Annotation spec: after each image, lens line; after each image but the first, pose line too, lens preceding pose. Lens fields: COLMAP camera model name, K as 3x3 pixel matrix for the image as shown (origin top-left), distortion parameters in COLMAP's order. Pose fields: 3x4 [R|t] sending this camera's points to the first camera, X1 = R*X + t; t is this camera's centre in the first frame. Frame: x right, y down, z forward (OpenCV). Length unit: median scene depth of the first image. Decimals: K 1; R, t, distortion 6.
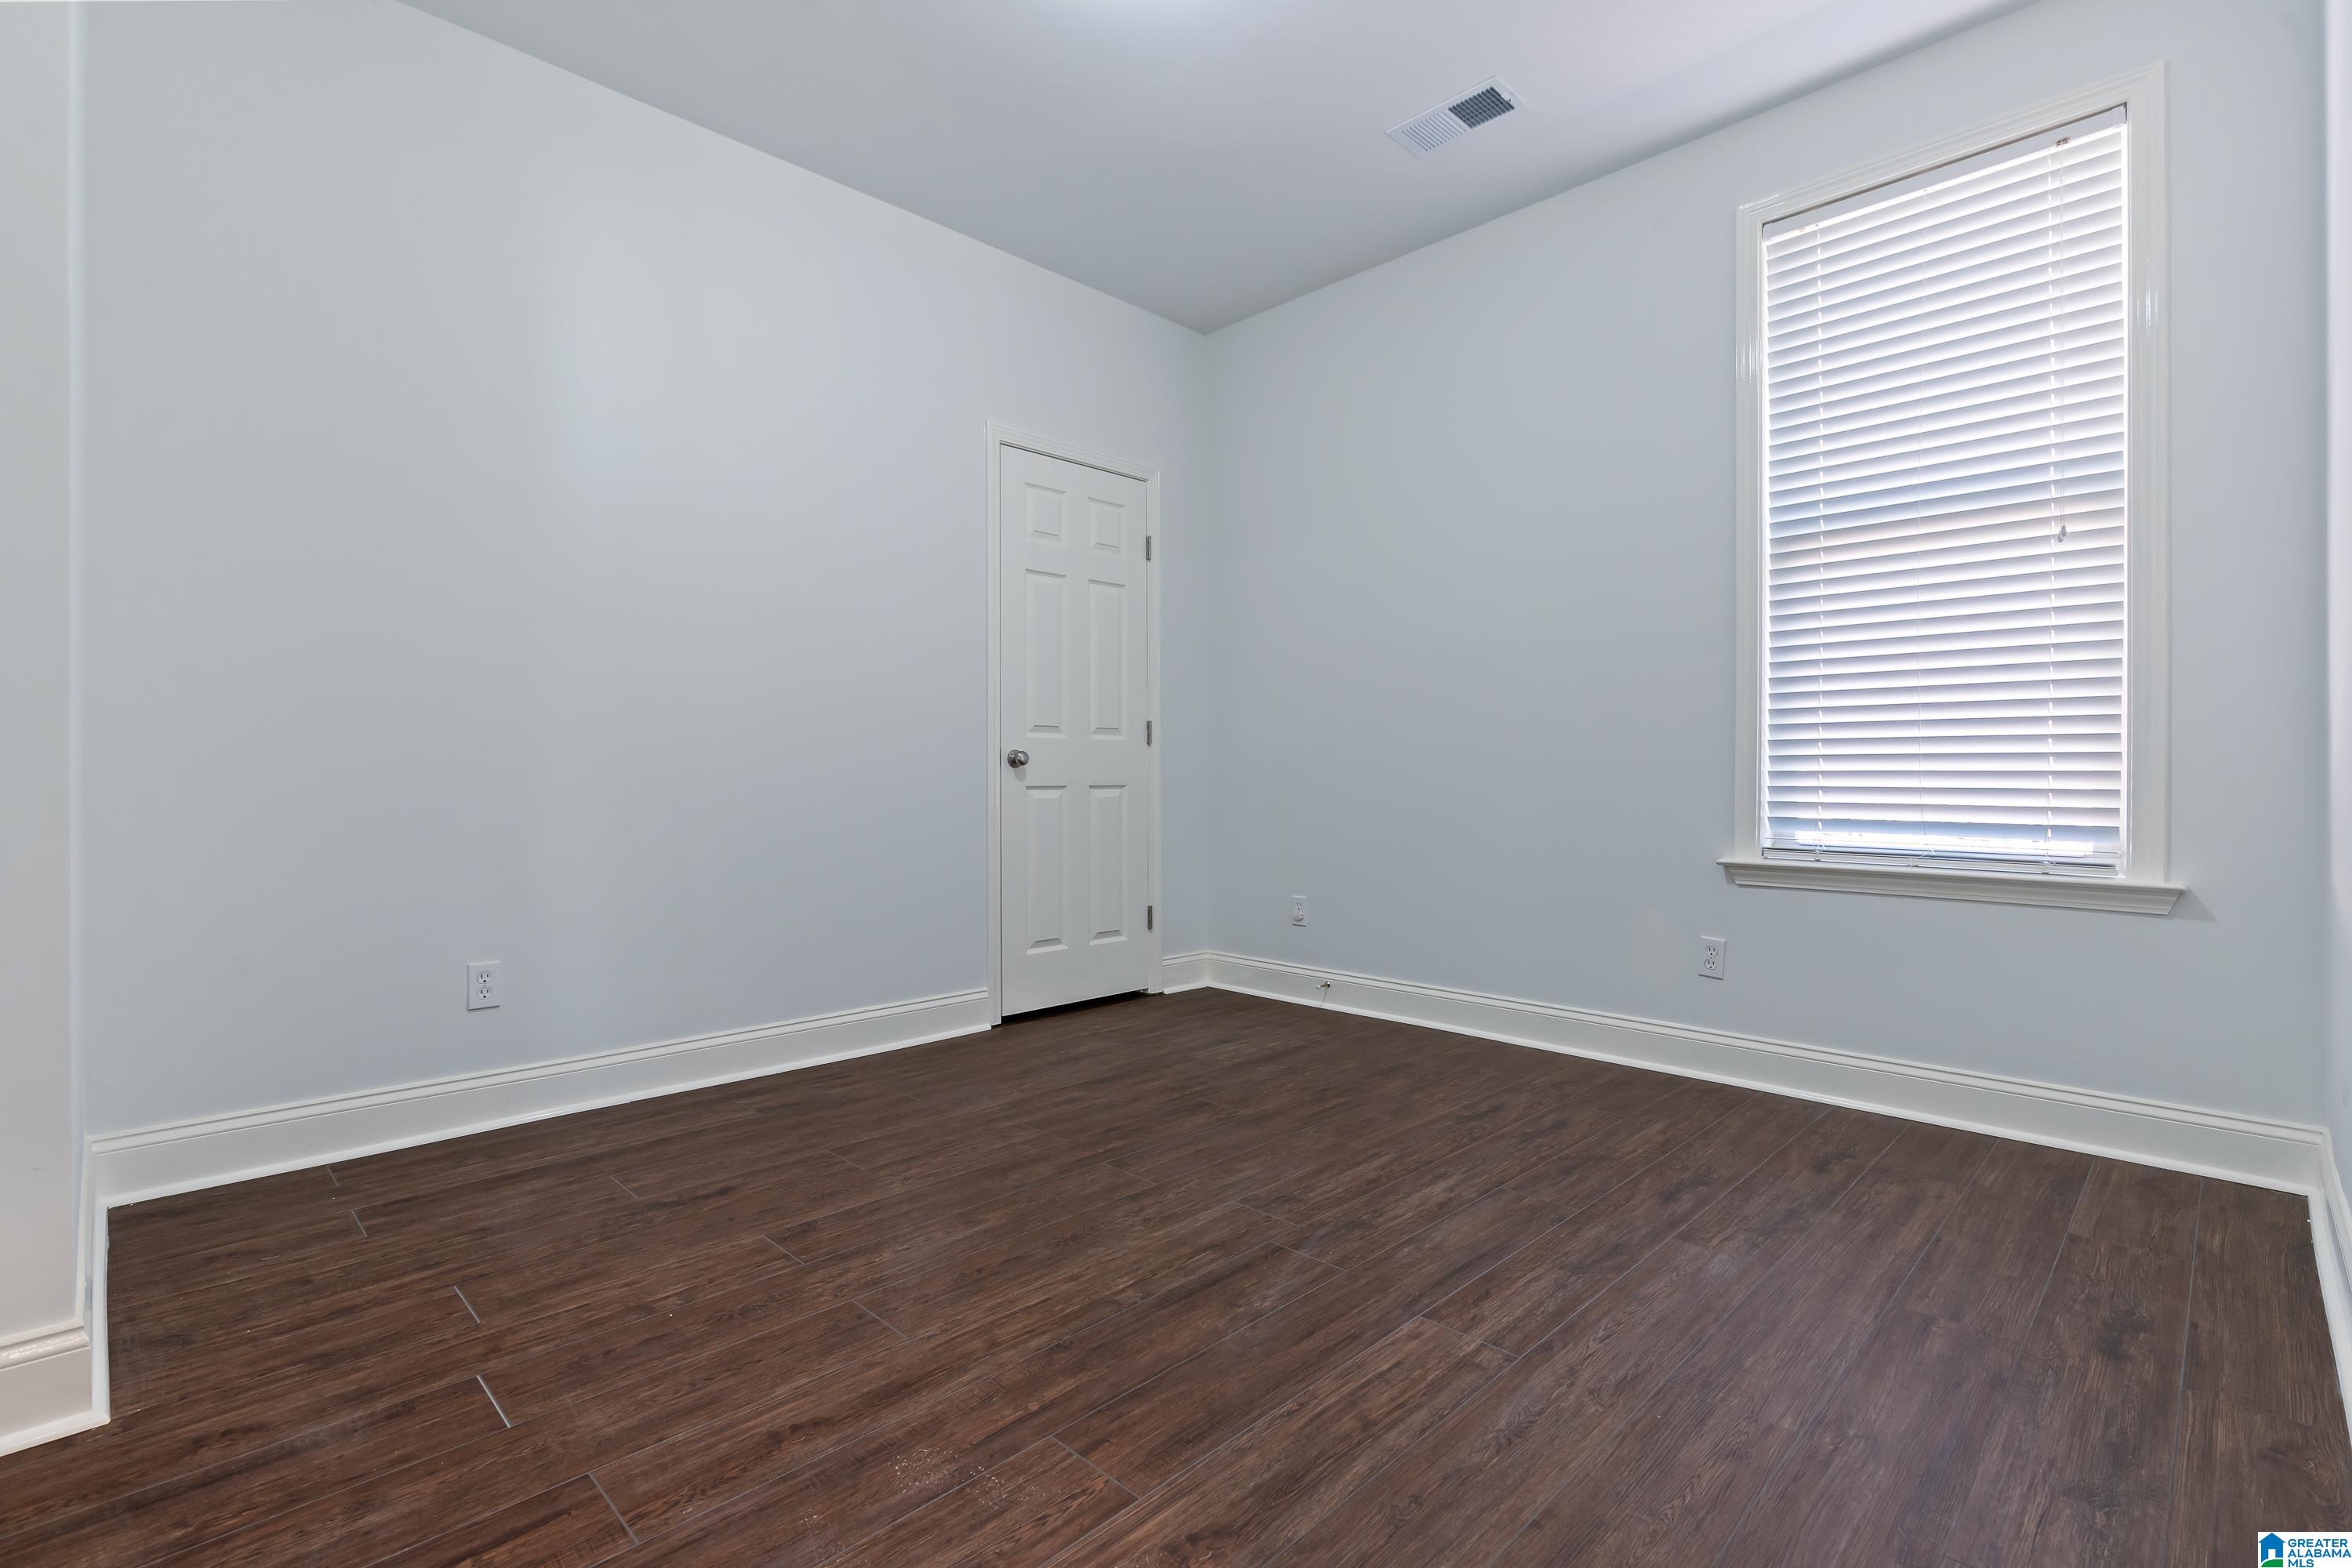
lens RADIAL K [[1068.7, 0, 1167.2], [0, 1068.7, 776.6], [0, 0, 1]] dist [-0.010736, 0.001962]
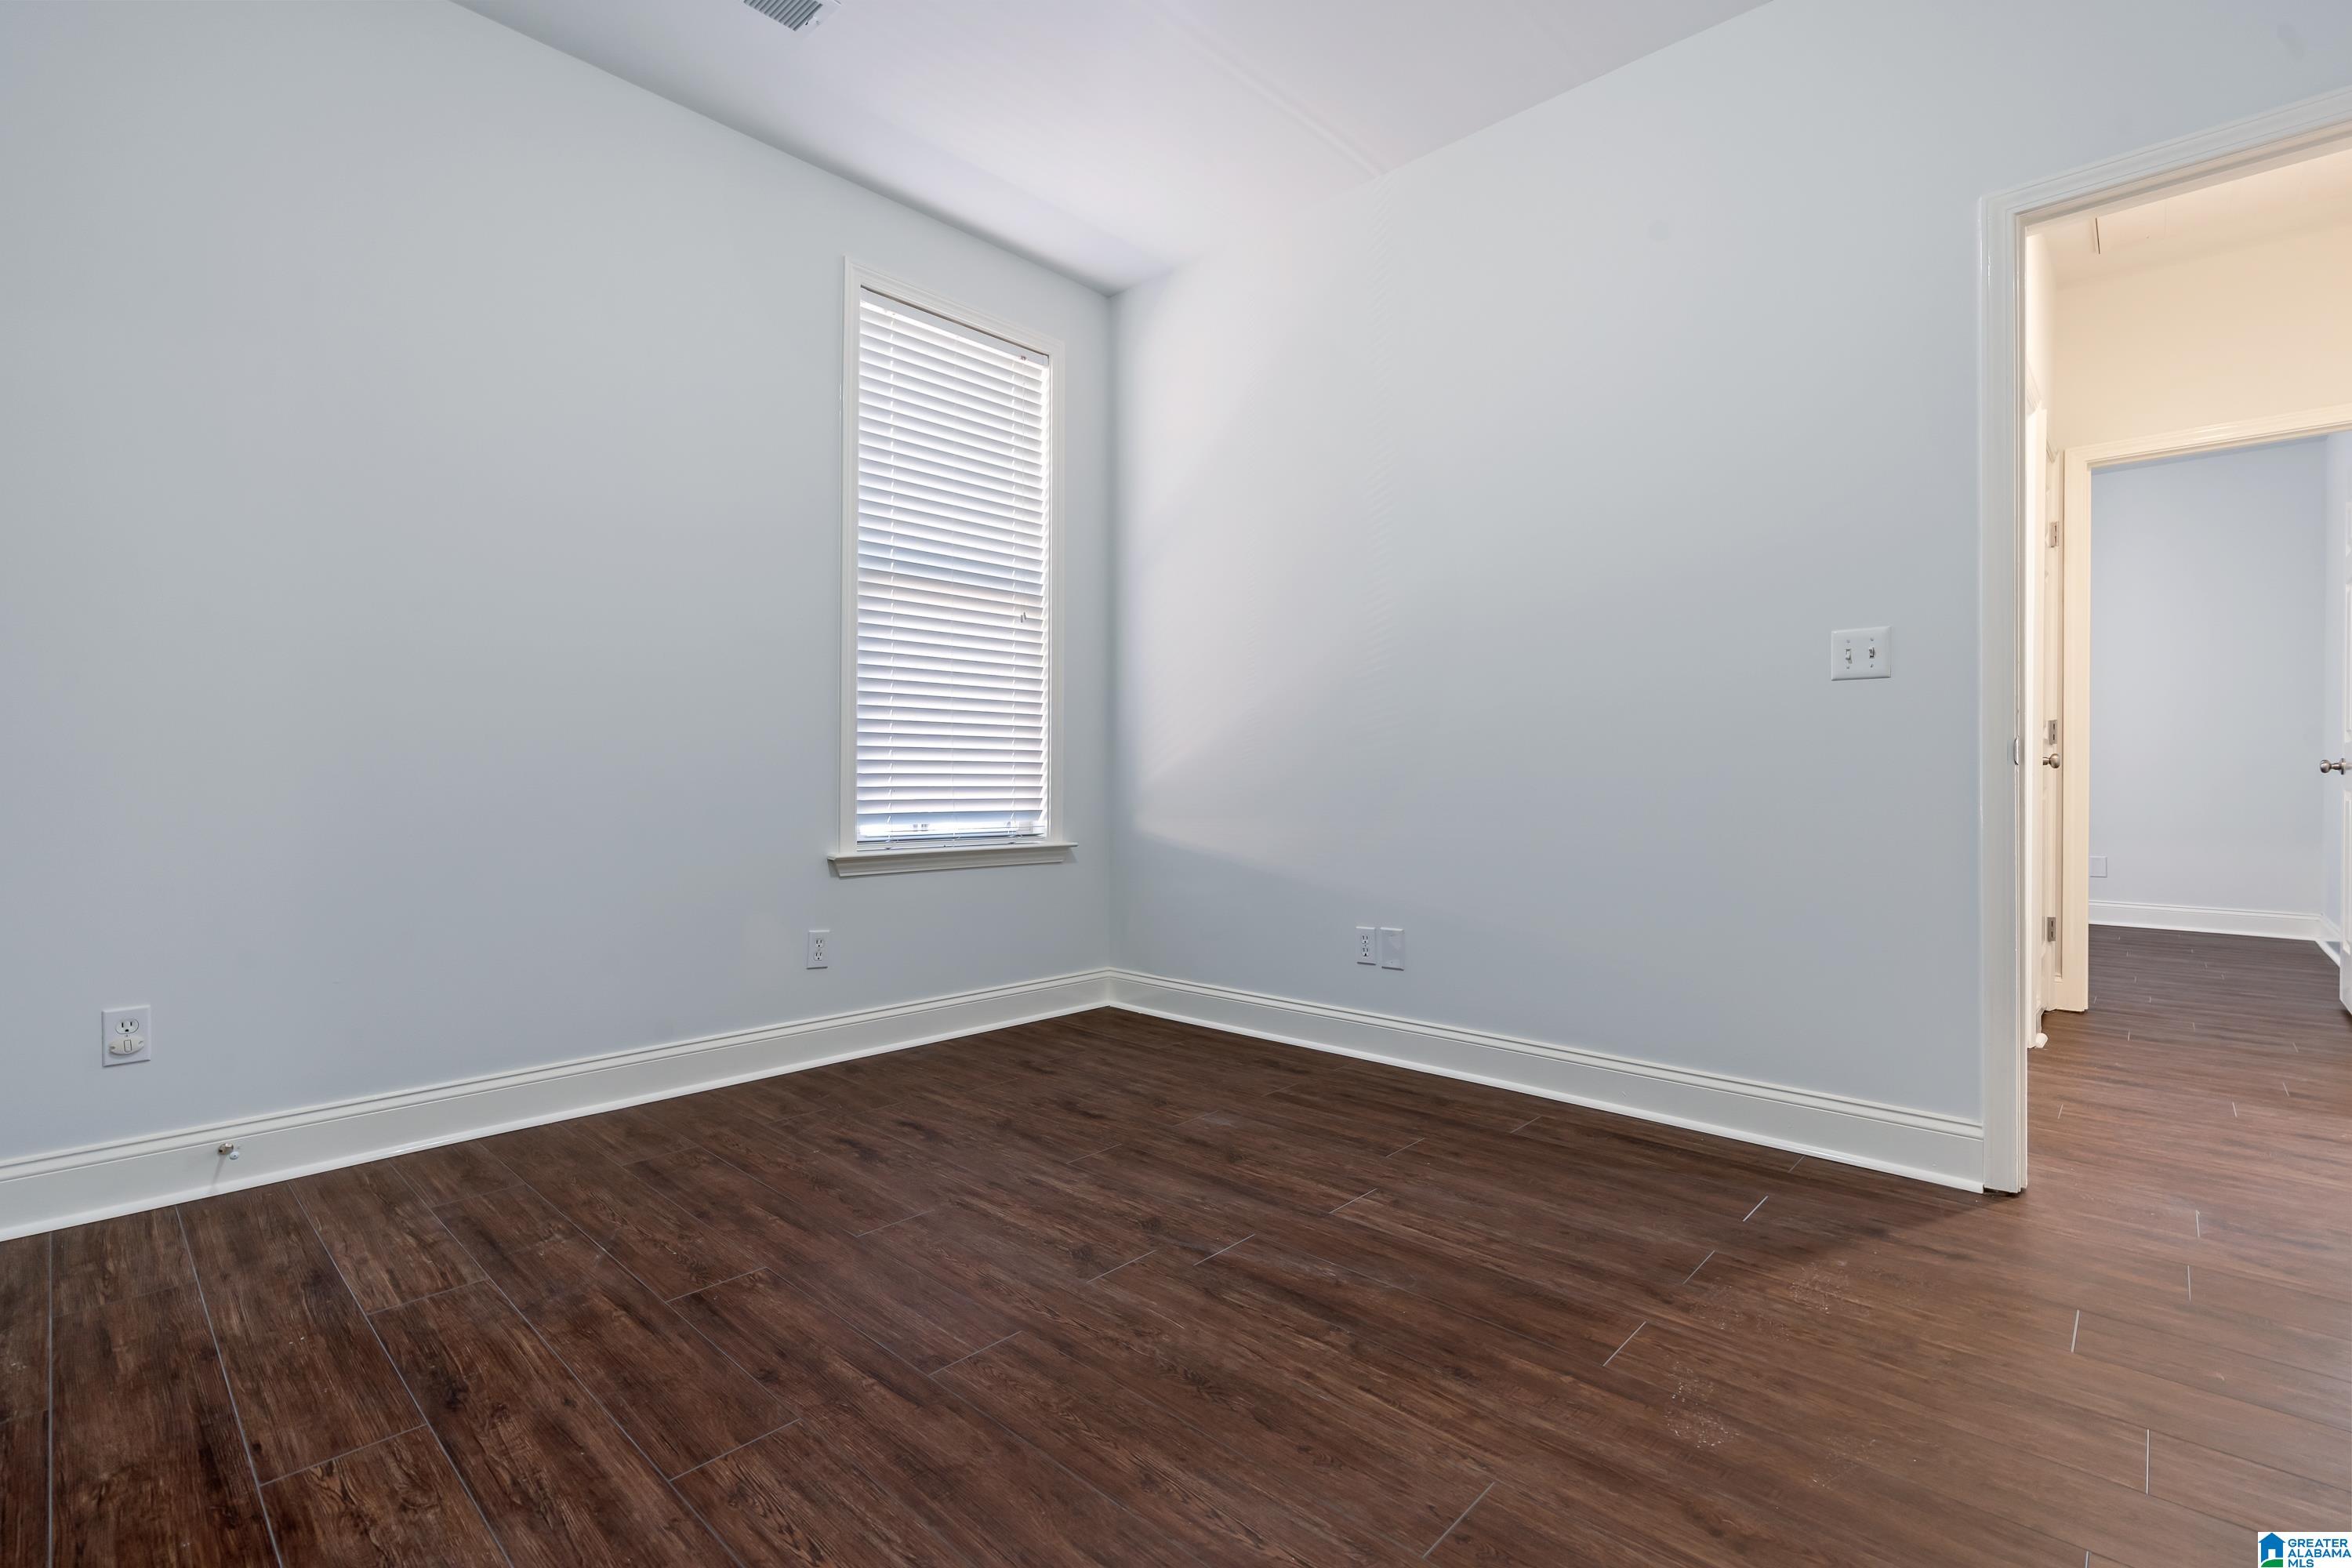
lens RADIAL K [[1068.7, 0, 1166.8], [0, 1068.7, 784.0], [0, 0, 1]] dist [-0.010736, 0.001962]
pose [[-0.035227, -0.006527, 0.999358, -0.720895], [-0.000333, 0.999979, 0.006519, -0.001538], [-0.999379, -0.000103, -0.035228, 0.891918]]
